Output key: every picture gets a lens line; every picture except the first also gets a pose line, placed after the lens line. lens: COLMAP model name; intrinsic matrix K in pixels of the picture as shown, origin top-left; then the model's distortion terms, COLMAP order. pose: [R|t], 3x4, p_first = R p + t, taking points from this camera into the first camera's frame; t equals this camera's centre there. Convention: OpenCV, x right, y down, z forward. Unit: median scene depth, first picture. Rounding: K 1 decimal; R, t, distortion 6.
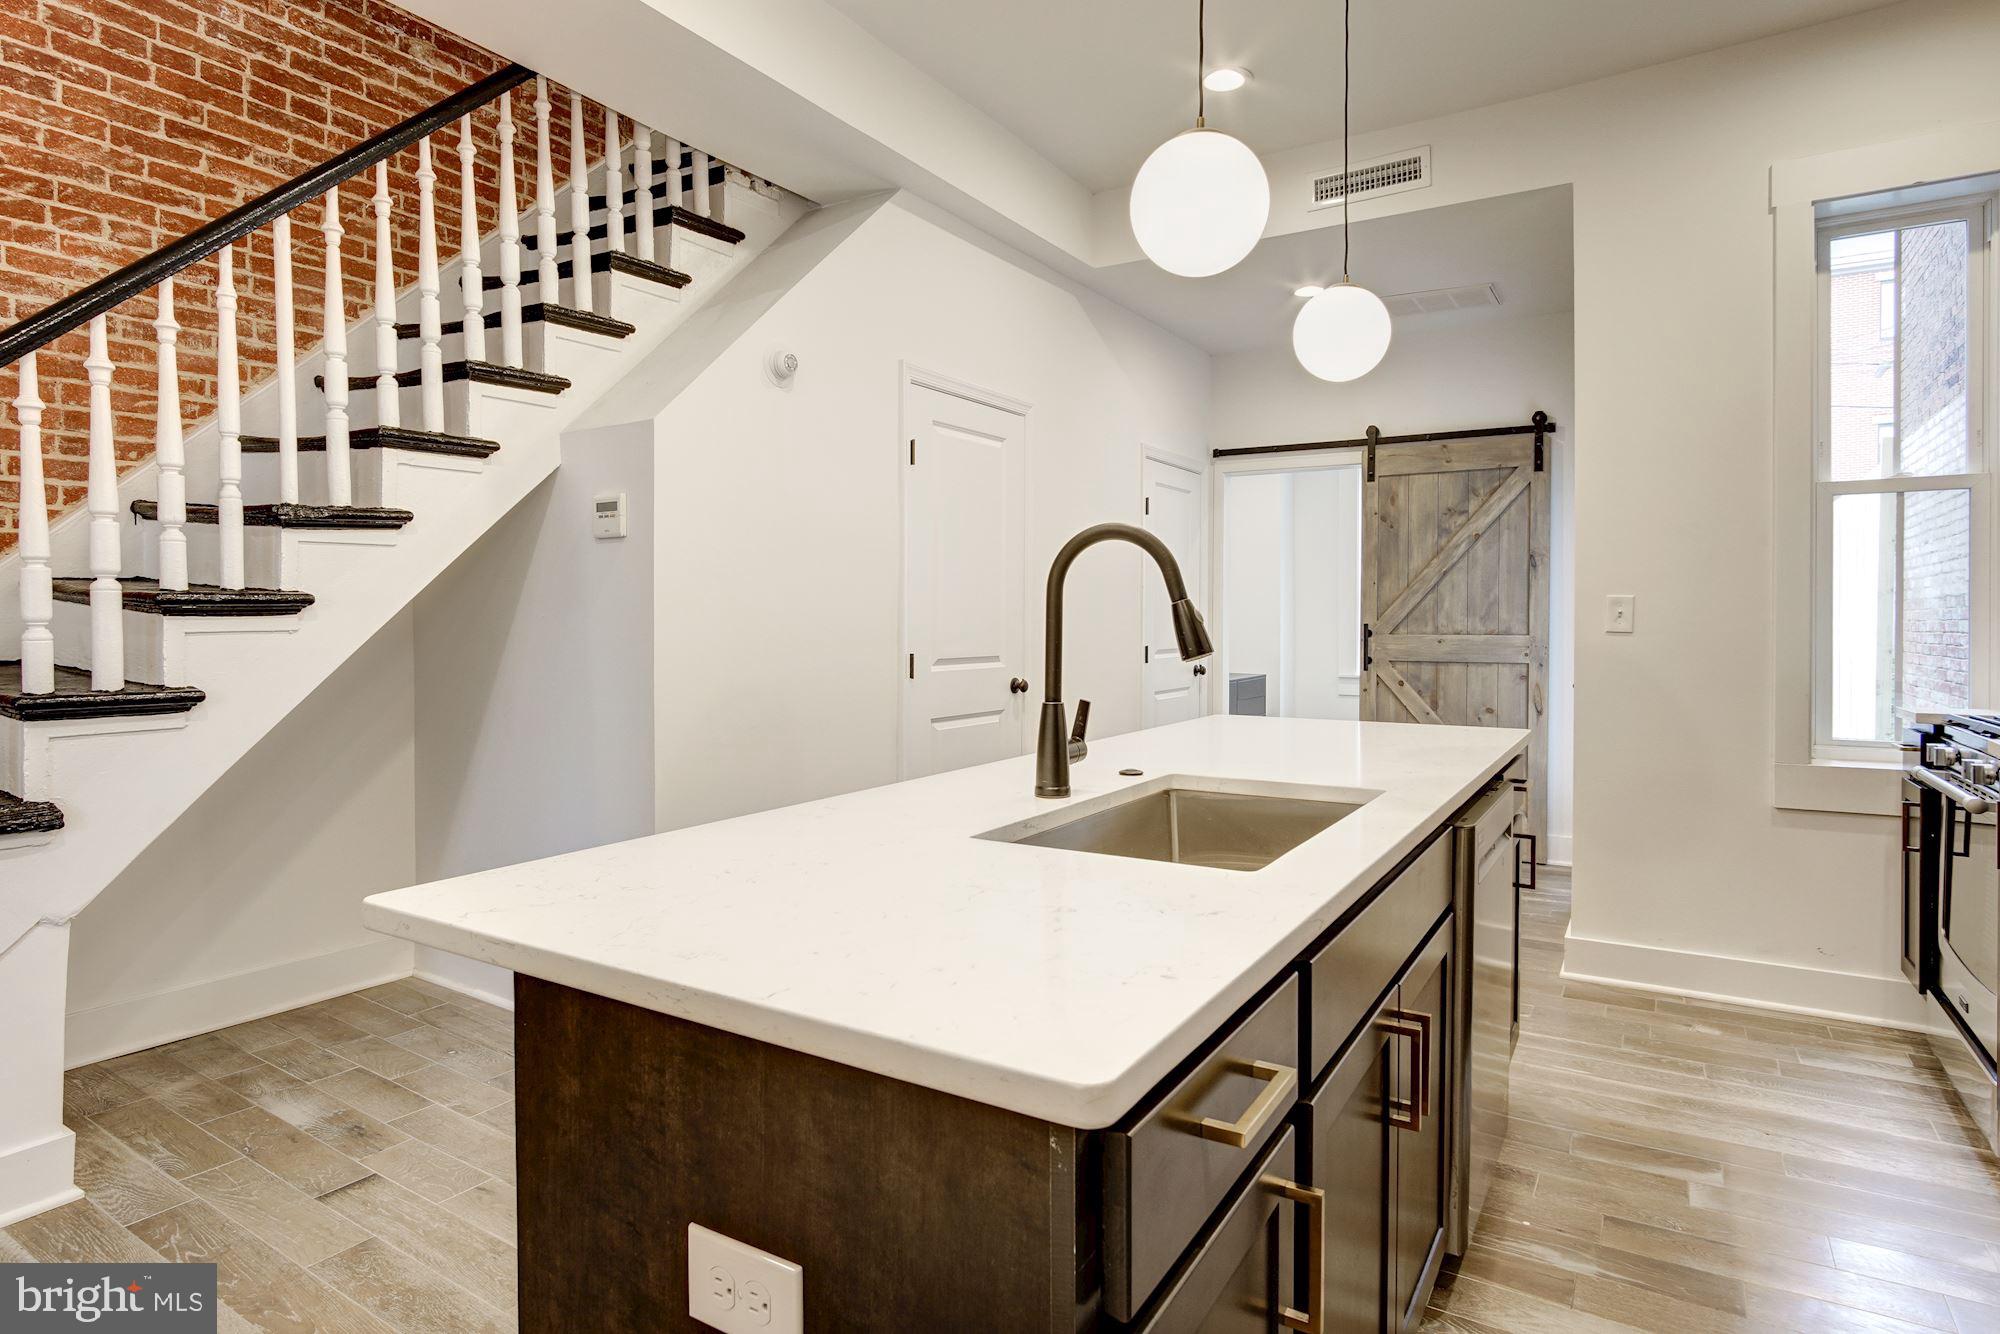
lens RADIAL K [[1085.9, 0, 1000.0], [0, 1085.9, 667.0], [0, 0, 1]] dist [-0.000878, 0.002199]
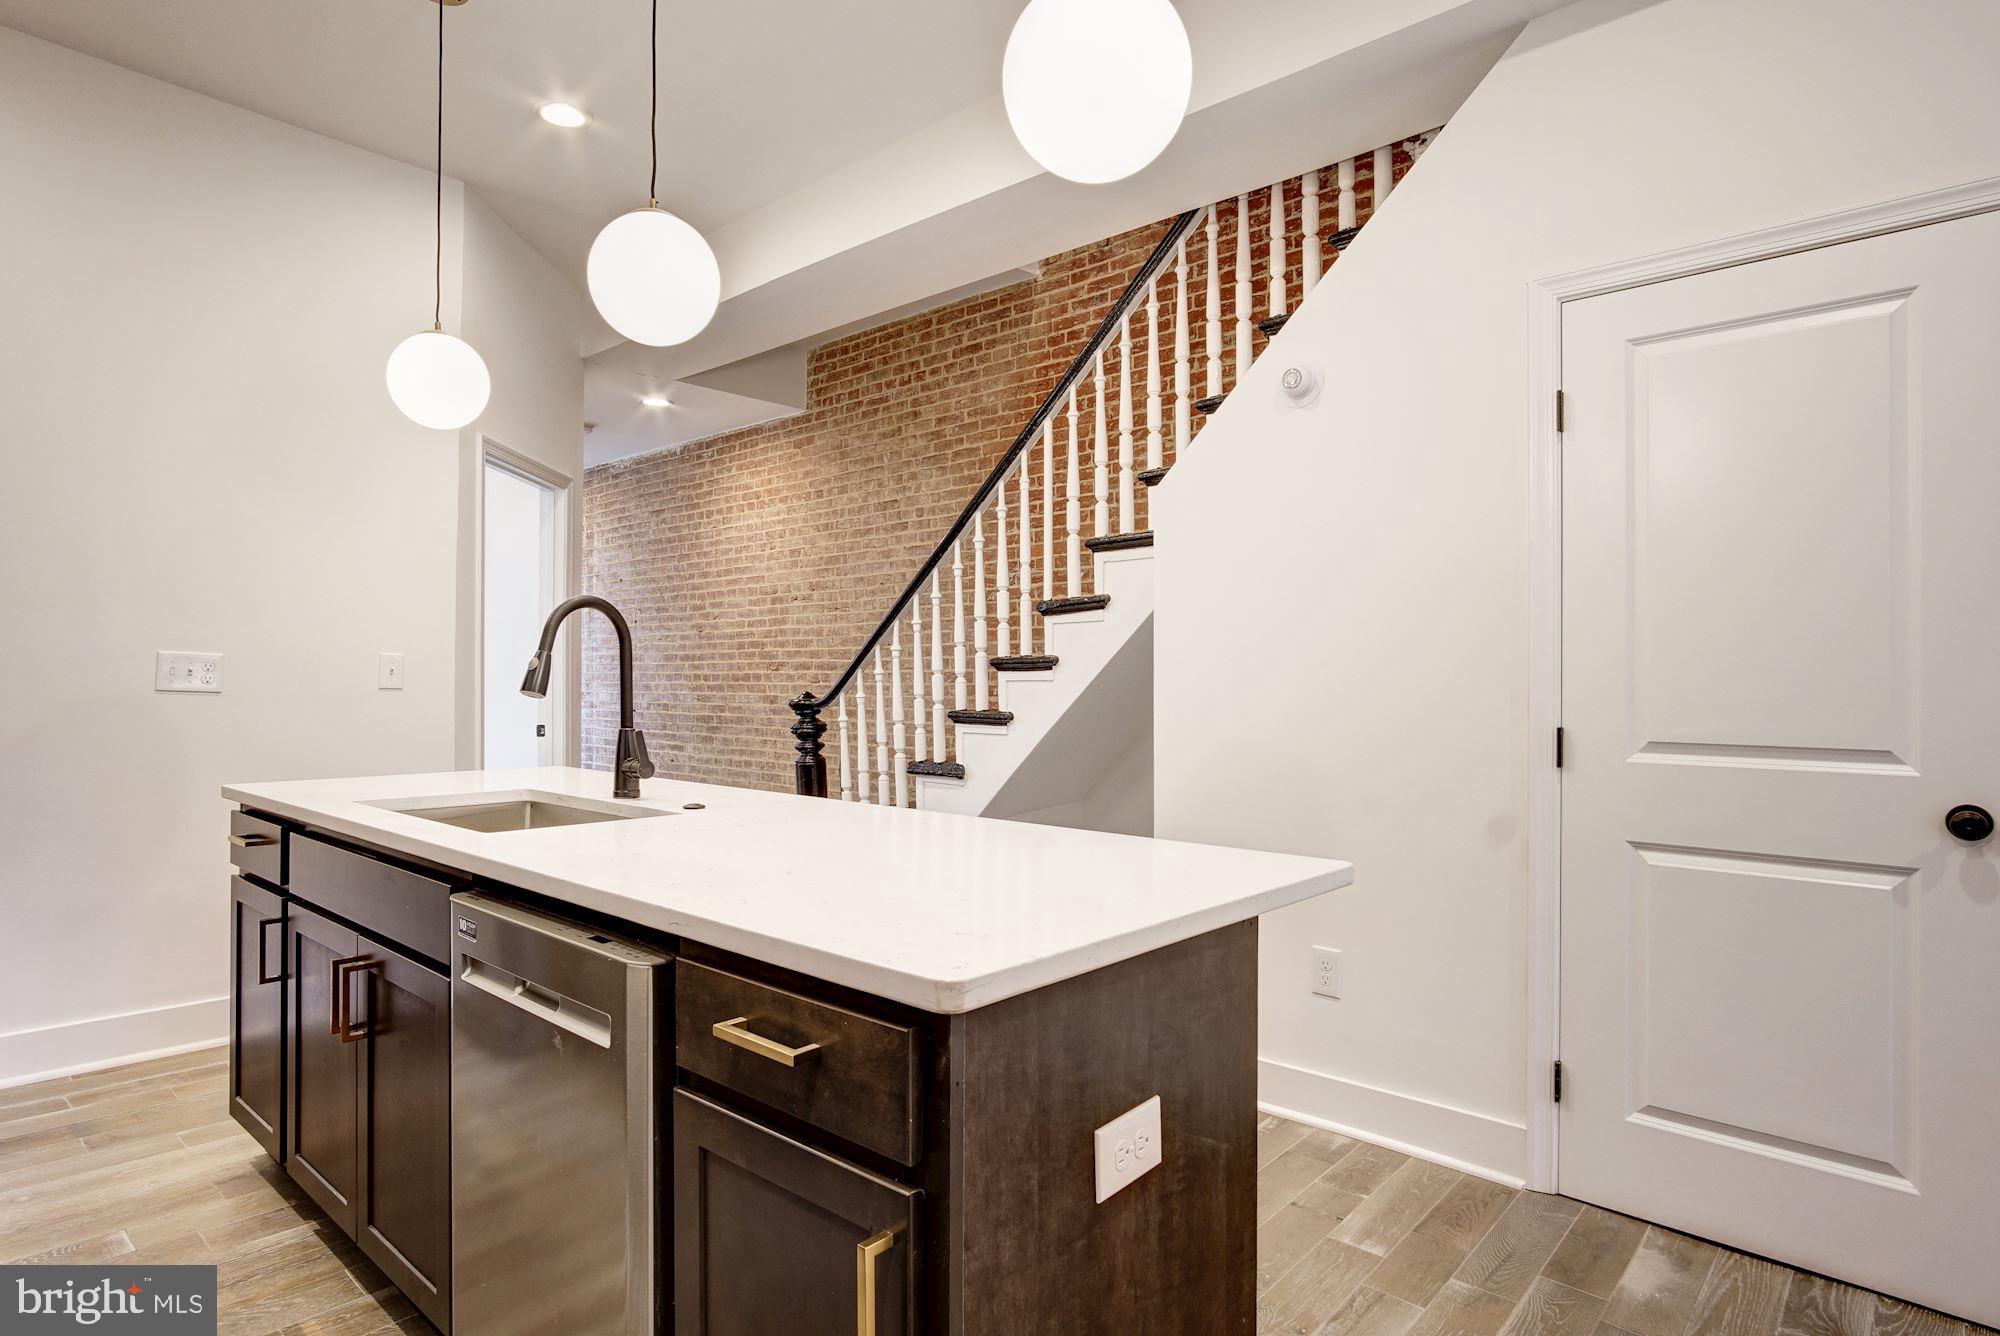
lens RADIAL K [[1085.9, 0, 1000.0], [0, 1085.9, 668.0], [0, 0, 1]] dist [-0.000878, 0.002199]
pose [[-0.163683, -0.006077, -0.986494, 0.894052], [-0.045881, 0.998946, 0.001459, -0.049379], [0.985445, 0.045500, -0.163789, 1.176925]]
